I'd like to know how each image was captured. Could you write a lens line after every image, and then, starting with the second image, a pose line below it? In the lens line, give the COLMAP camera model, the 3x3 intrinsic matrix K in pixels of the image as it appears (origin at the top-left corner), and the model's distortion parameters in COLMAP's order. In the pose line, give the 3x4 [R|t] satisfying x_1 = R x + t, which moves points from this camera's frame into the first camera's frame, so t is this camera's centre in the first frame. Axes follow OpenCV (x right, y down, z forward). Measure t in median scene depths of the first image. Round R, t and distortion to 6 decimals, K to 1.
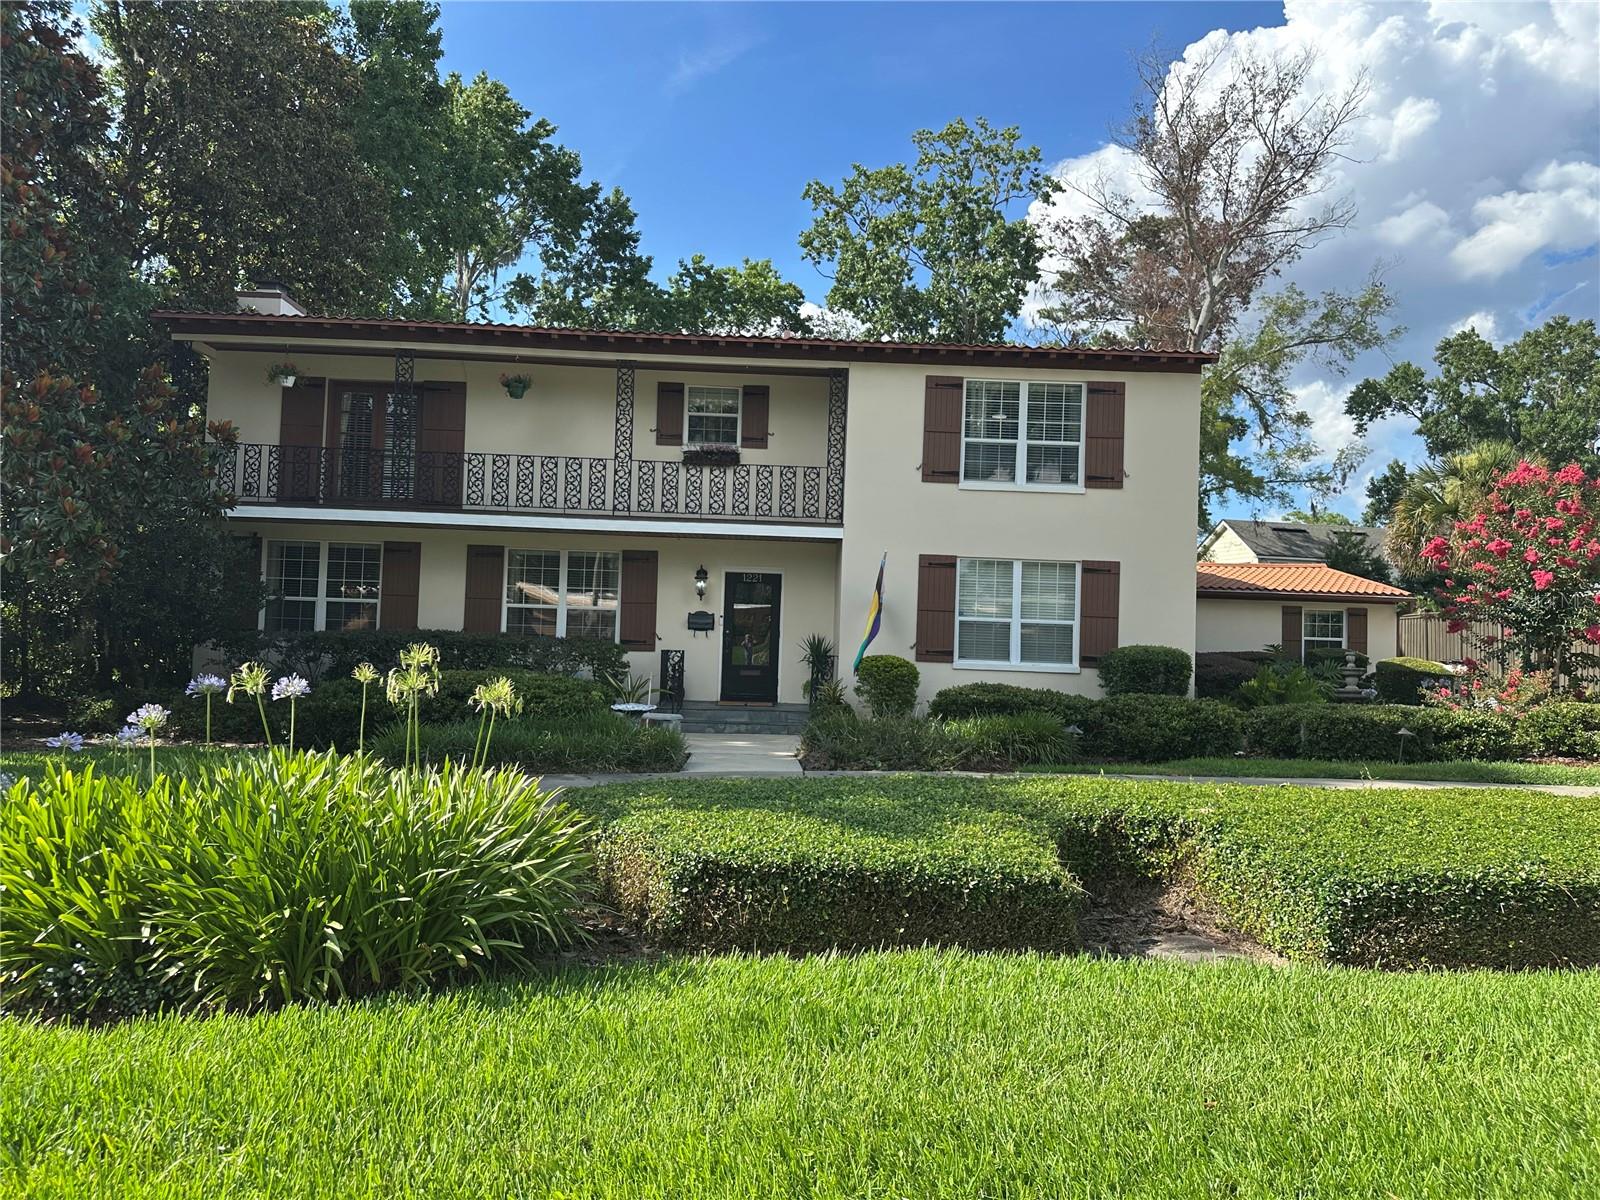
lens RADIAL K [[1124.3, 0, 791.5], [0, 1124.3, 599.3], [0, 0, 1]] dist [0.059404, -0.067655]
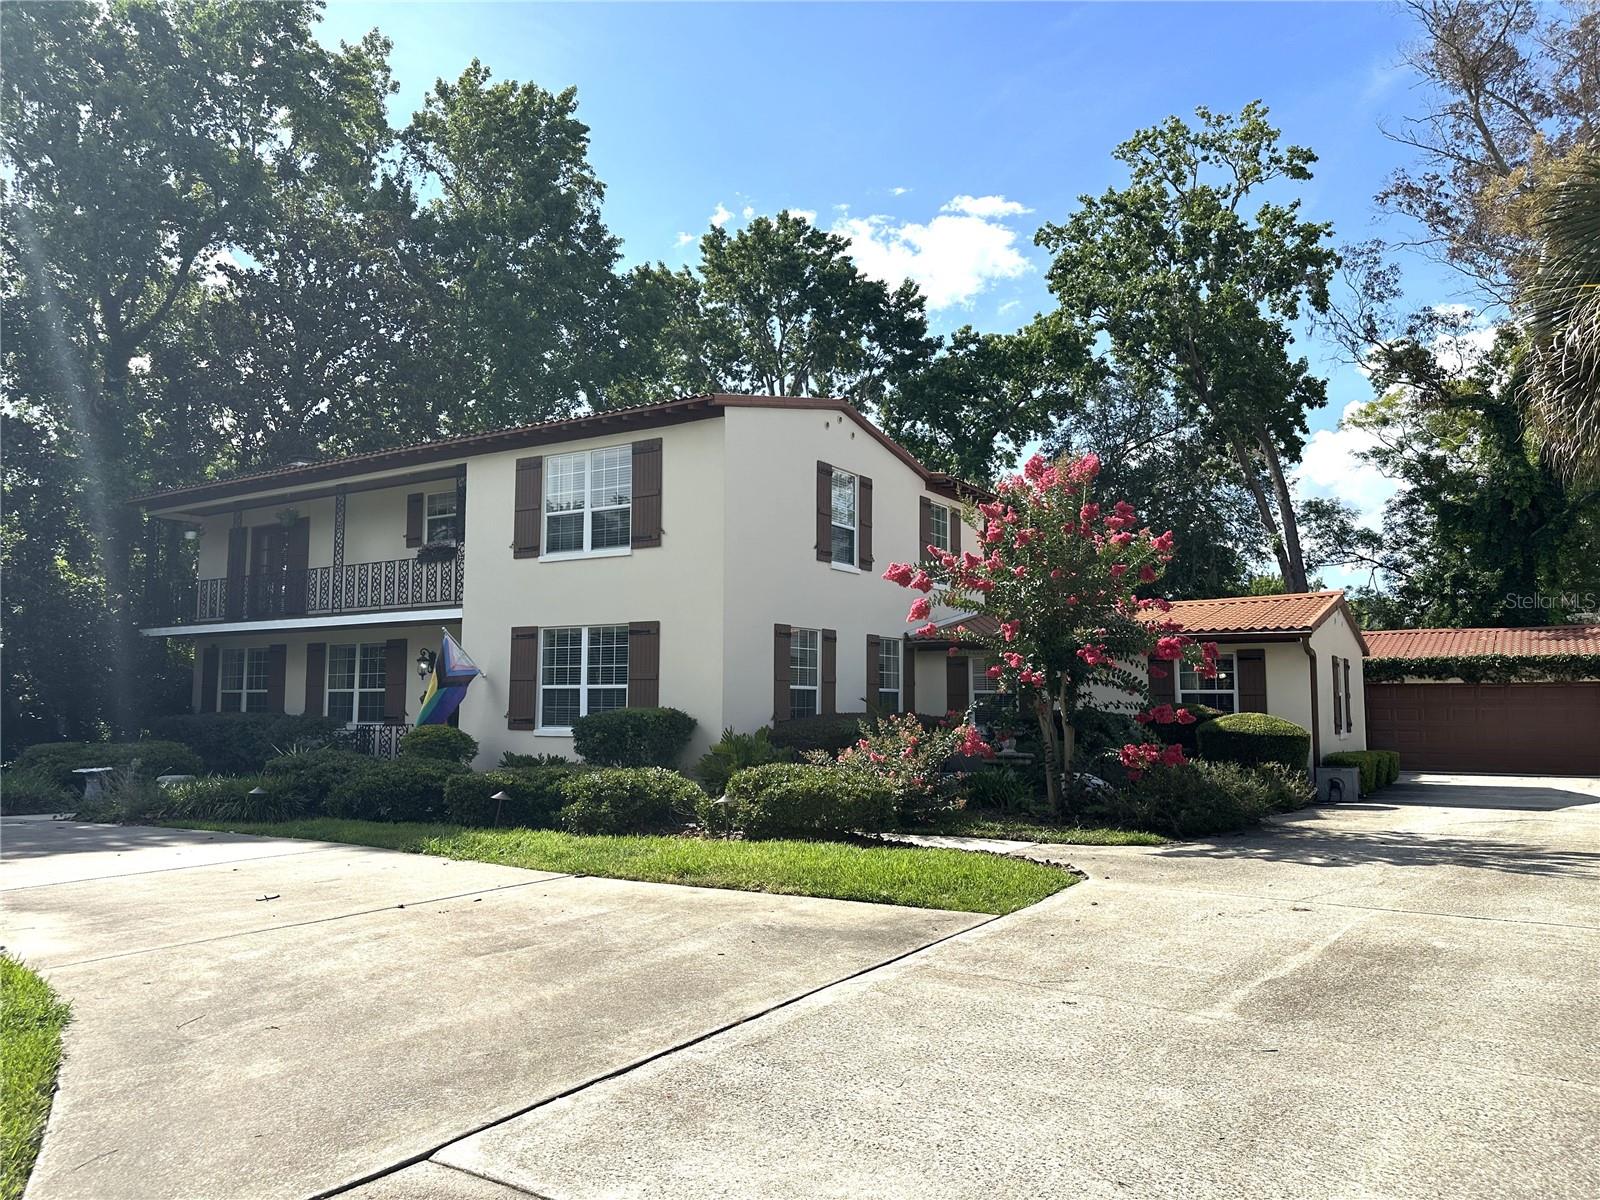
lens RADIAL K [[1124.3, 0, 791.9], [0, 1124.3, 600.9], [0, 0, 1]] dist [0.059404, -0.067655]
pose [[0.823139, -0.080094, -0.562163, 0.920862], [0.043423, 0.995982, -0.078320, 0.029491], [0.566177, 0.040058, 0.823310, 0.270150]]
